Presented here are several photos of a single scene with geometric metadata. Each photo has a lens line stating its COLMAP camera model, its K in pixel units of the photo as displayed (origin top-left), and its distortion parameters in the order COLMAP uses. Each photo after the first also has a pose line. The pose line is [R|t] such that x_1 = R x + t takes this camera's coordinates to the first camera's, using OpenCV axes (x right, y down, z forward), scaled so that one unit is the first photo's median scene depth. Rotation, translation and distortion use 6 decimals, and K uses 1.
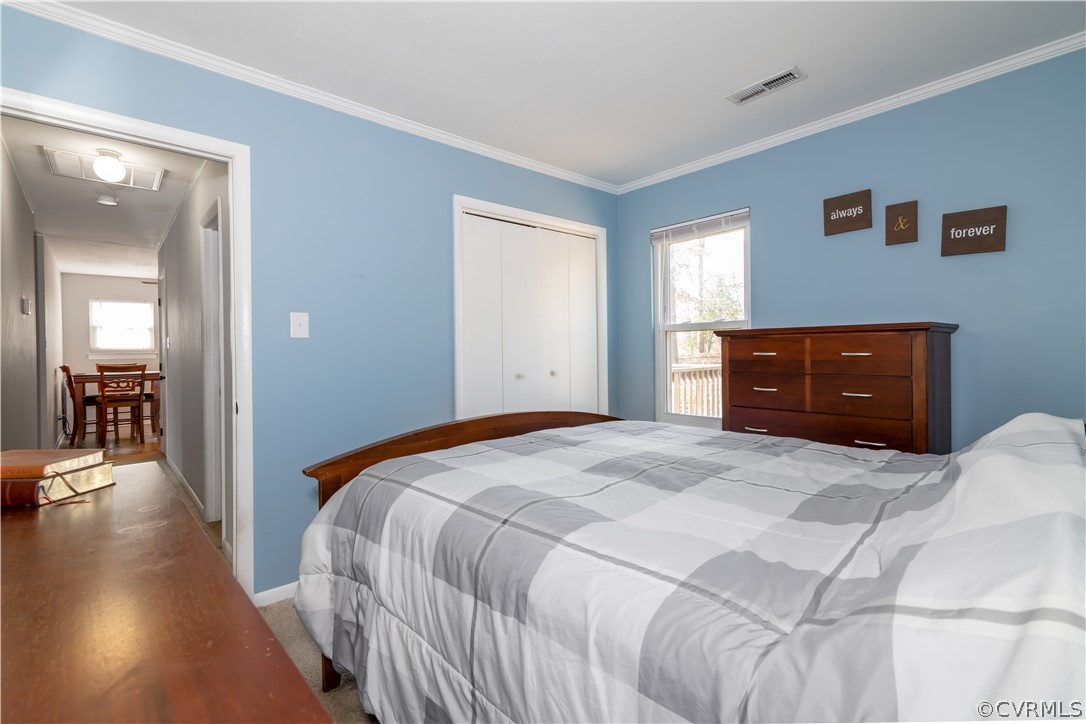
lens RADIAL K [[498.4, 0, 535.0], [0, 498.4, 351.2], [0, 0, 1]] dist [-0.018282, -0.000302]
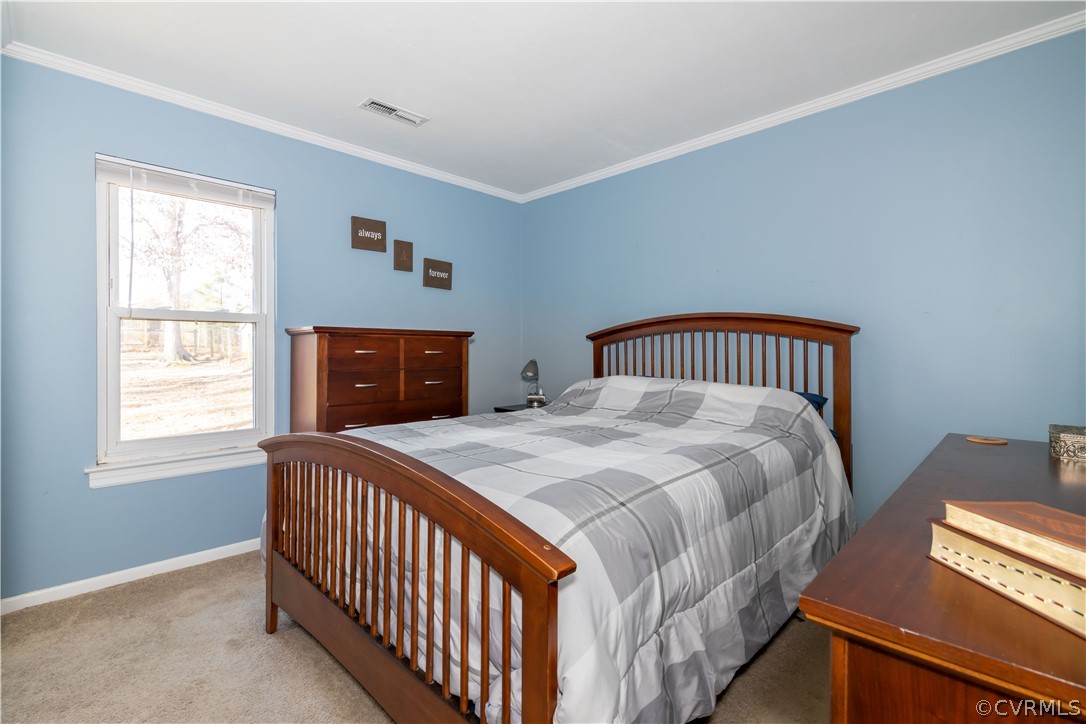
lens RADIAL K [[498.4, 0, 535.0], [0, 498.4, 351.2], [0, 0, 1]] dist [-0.018282, -0.000302]
pose [[-0.082017, 0.008495, 0.996595, -0.663822], [-0.005986, 0.999941, -0.009016, 0.012309], [-0.996613, -0.006705, -0.081961, 0.776394]]
